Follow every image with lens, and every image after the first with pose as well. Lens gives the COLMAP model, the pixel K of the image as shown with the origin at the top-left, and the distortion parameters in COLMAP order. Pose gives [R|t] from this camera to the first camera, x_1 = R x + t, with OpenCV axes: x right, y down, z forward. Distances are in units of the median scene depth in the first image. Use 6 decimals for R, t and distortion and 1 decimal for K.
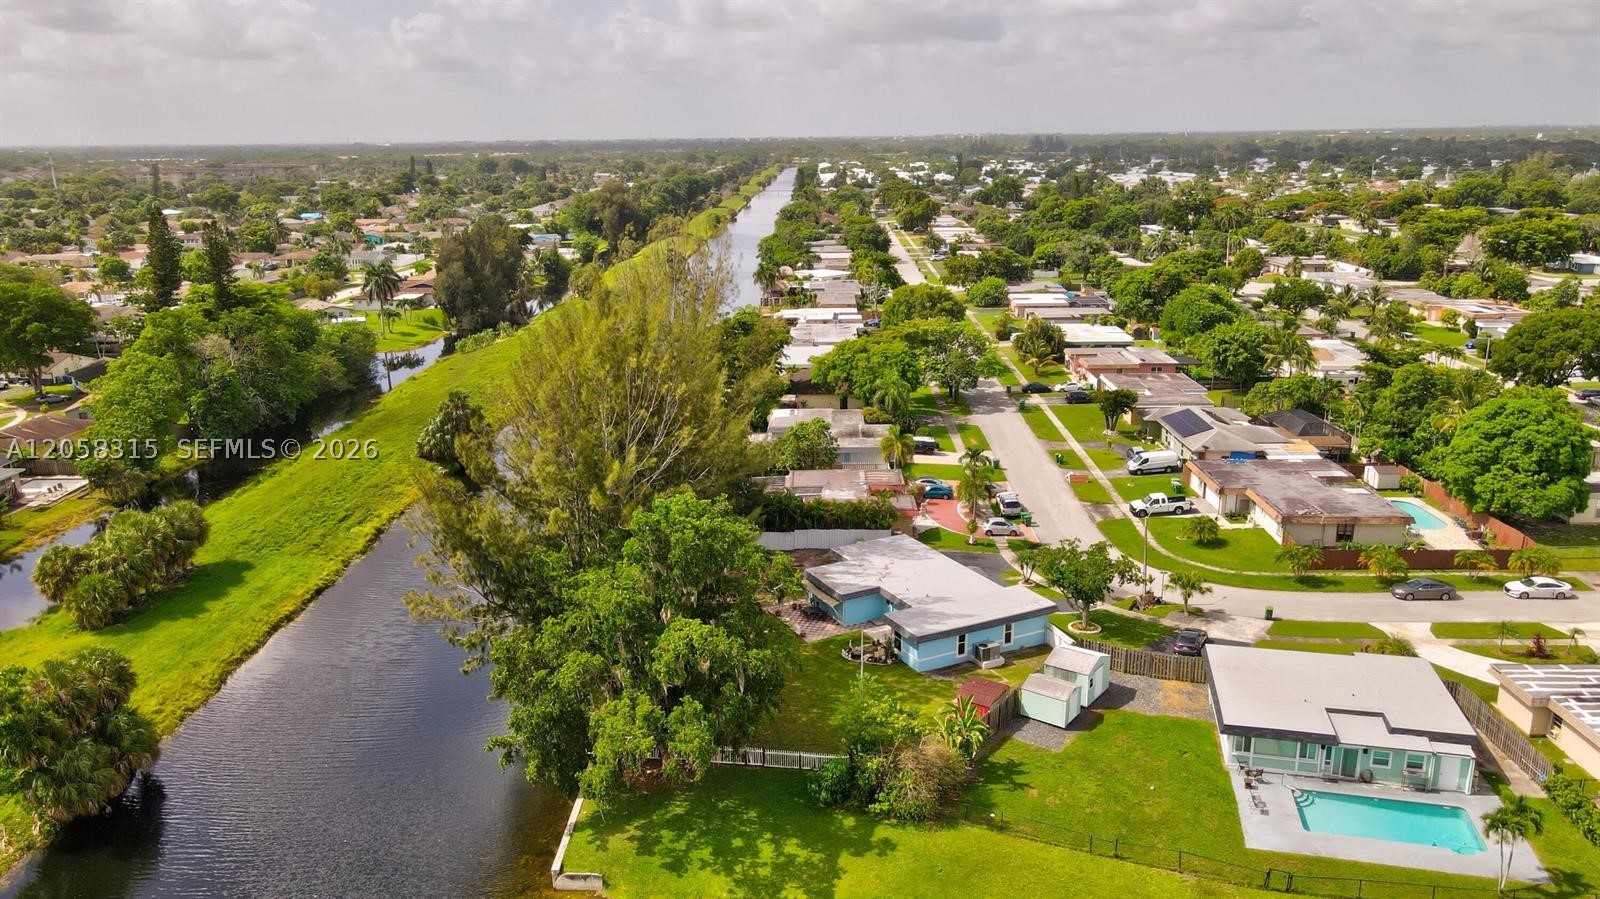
lens RADIAL K [[1164.3, 0, 797.2], [0, 1164.3, 455.6], [0, 0, 1]] dist [-0.004824, 0.023460]
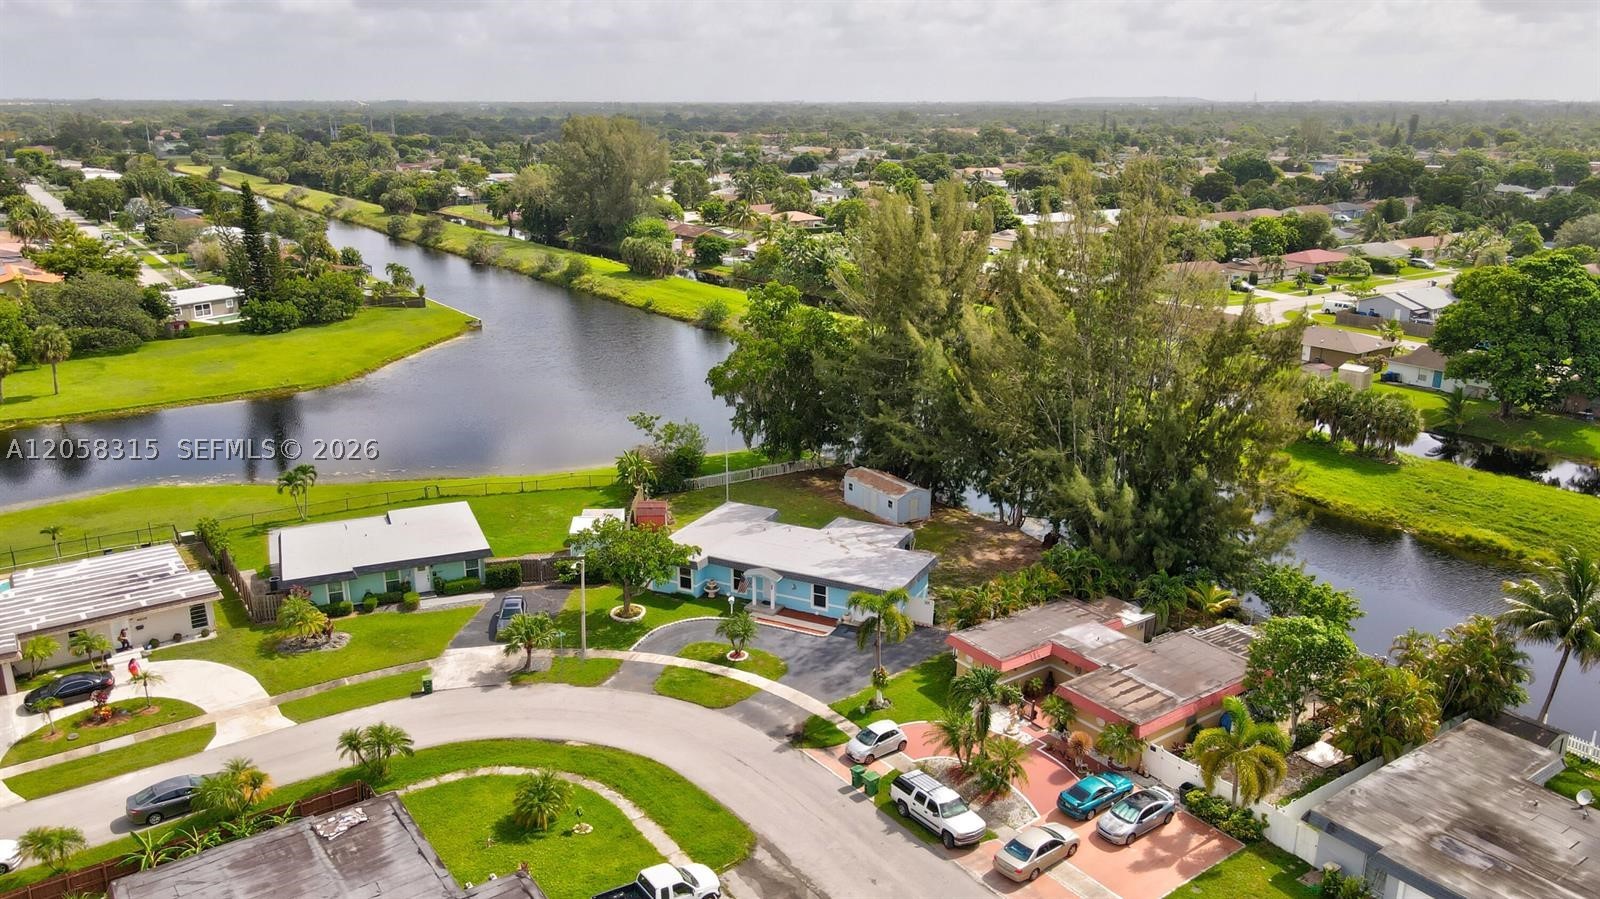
lens RADIAL K [[1164.3, 0, 796.8], [0, 1164.3, 449.2], [0, 0, 1]] dist [-0.004824, 0.023460]
pose [[-0.798553, 0.182657, -0.573542, 0.686065], [-0.149616, 0.862709, 0.483061, -0.448403], [0.583034, 0.471560, -0.661590, 1.738841]]
